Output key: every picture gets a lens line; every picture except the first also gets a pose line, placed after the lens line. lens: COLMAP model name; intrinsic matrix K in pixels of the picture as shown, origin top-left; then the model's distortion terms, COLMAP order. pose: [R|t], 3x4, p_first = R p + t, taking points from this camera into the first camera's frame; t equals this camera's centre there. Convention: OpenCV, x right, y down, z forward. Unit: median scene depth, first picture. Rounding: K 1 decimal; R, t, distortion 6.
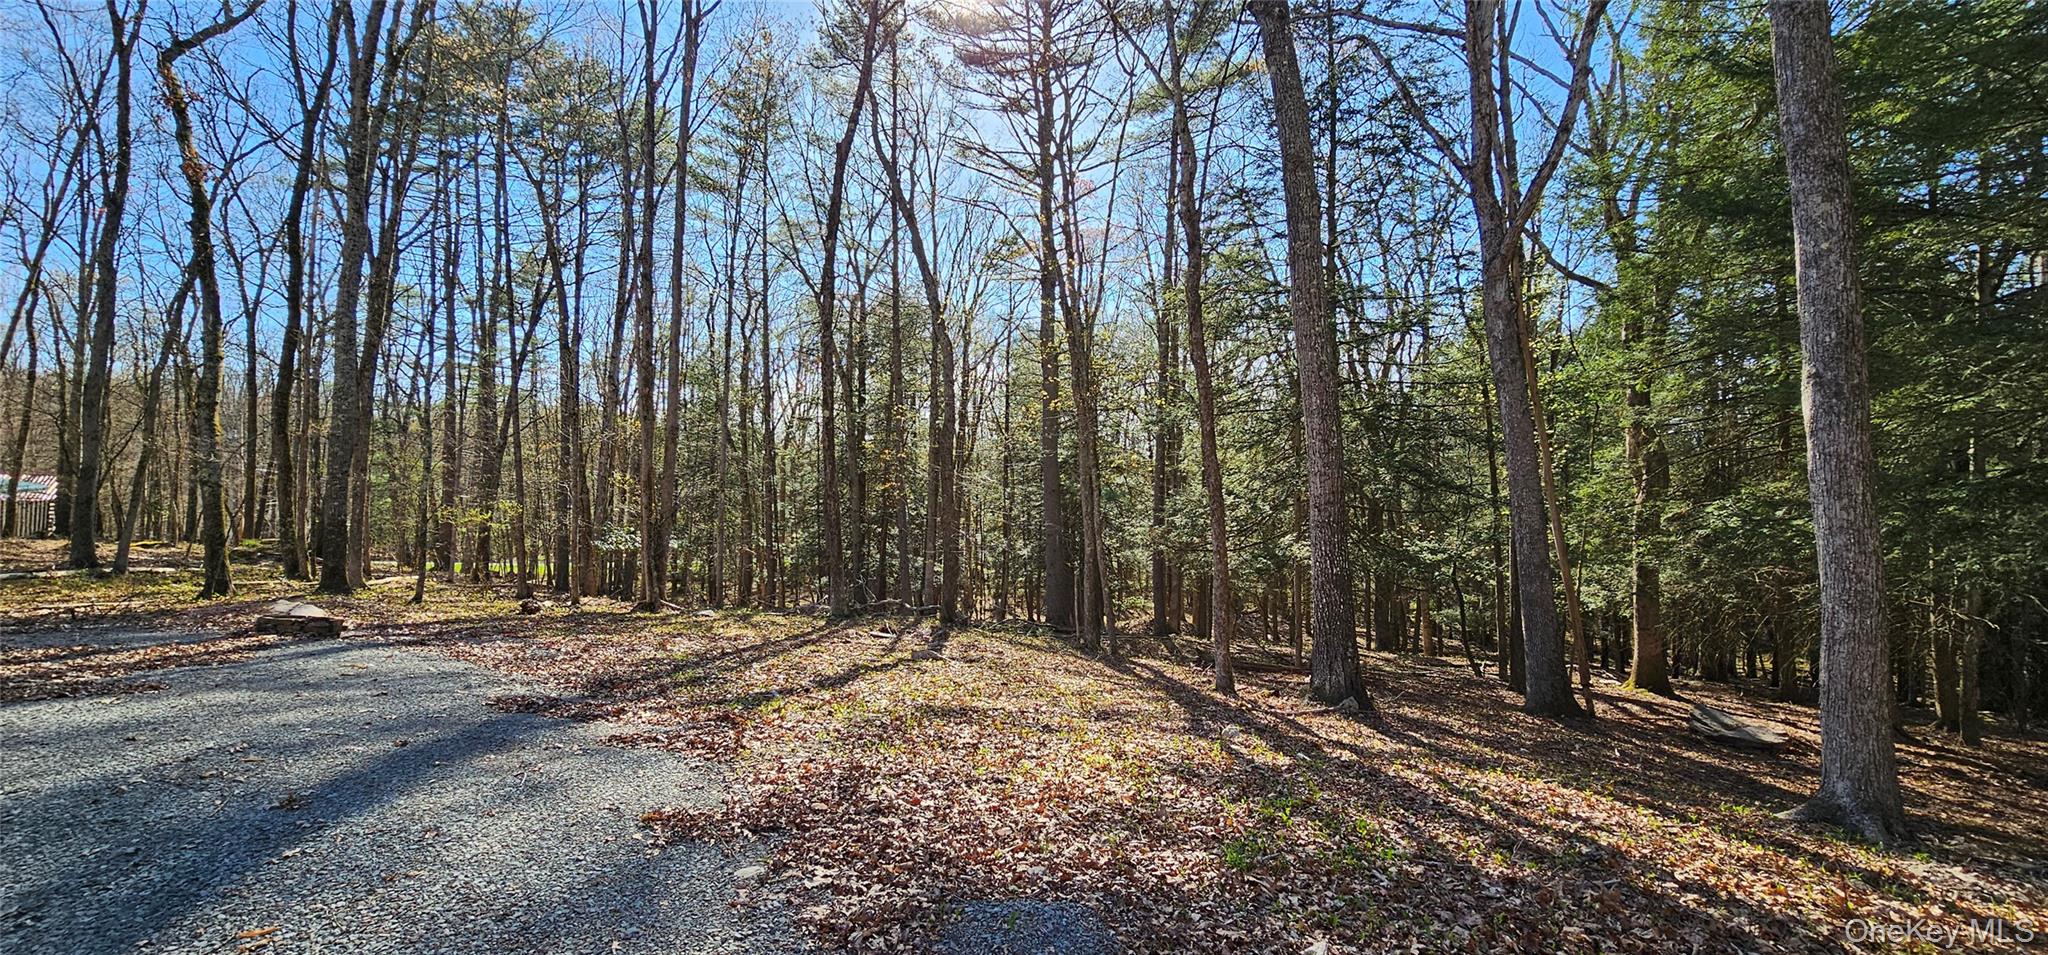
lens RADIAL K [[840.7, 0, 1016.5], [0, 840.7, 467.9], [0, 0, 1]] dist [-0.003756, 0.000074]
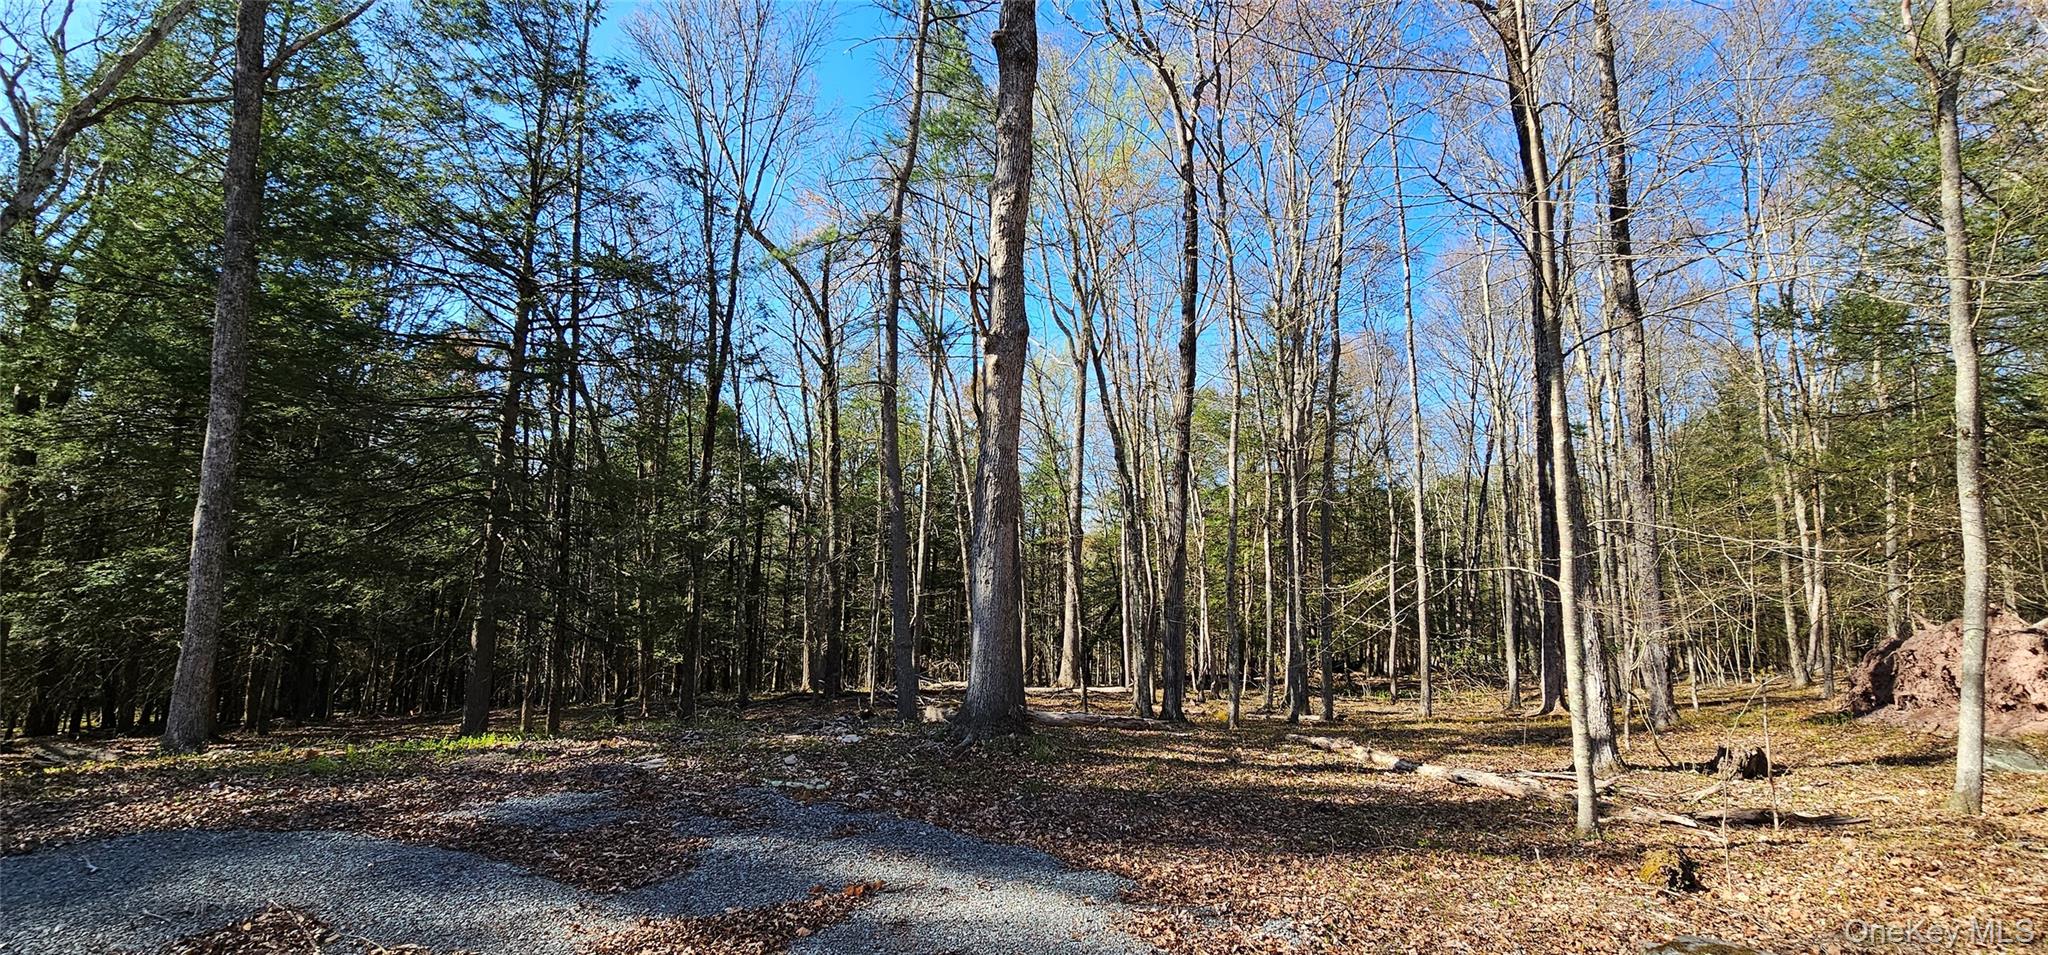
lens RADIAL K [[835.2, 0, 1021.0], [0, 835.2, 467.6], [0, 0, 1]] dist [-0.003287, 0.000194]
pose [[0.017842, 0.126170, 0.991848, -0.319460], [-0.067636, 0.989886, -0.124704, -0.034486], [-0.997551, -0.064860, 0.026195, -0.316177]]
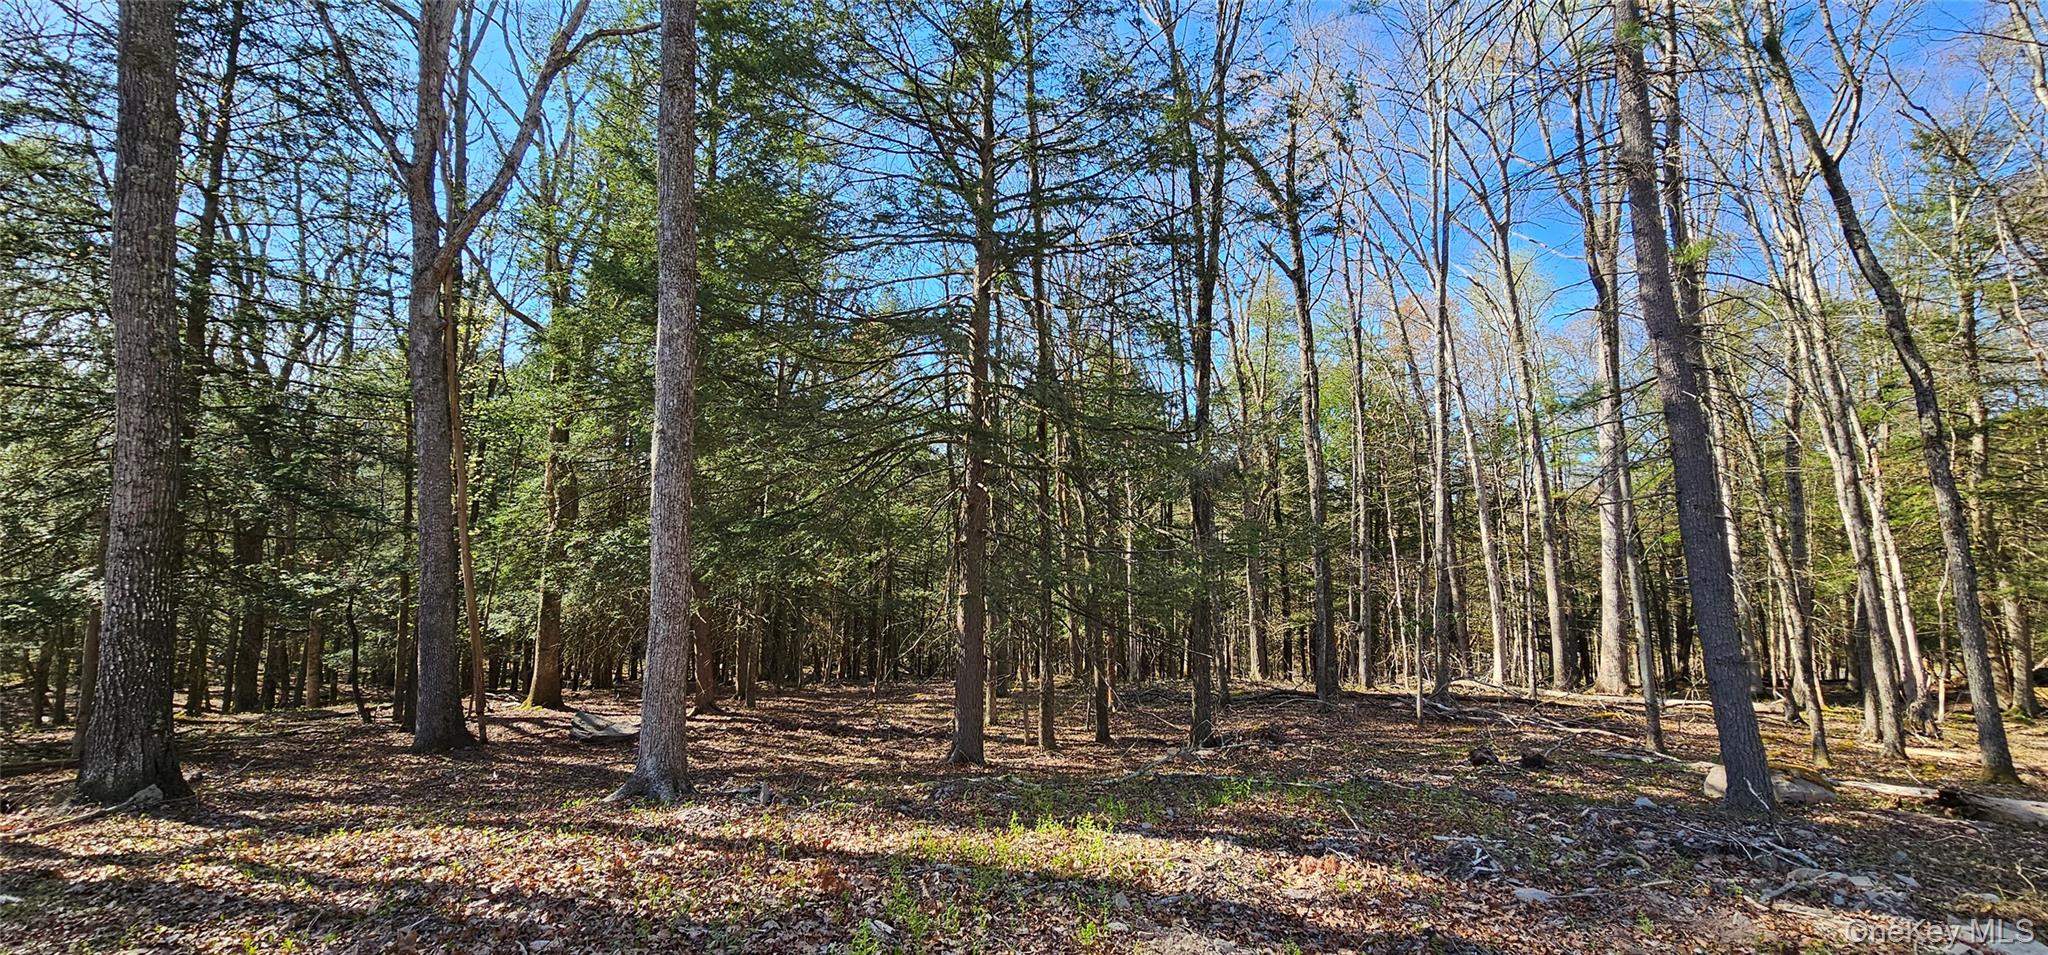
lens RADIAL K [[840.7, 0, 1016.5], [0, 840.7, 467.9], [0, 0, 1]] dist [-0.003756, 0.000074]
pose [[0.425671, 0.084872, 0.900889, 0.021430], [-0.054977, 0.996178, -0.067872, -0.000142], [-0.903206, -0.020637, 0.428710, -0.006430]]
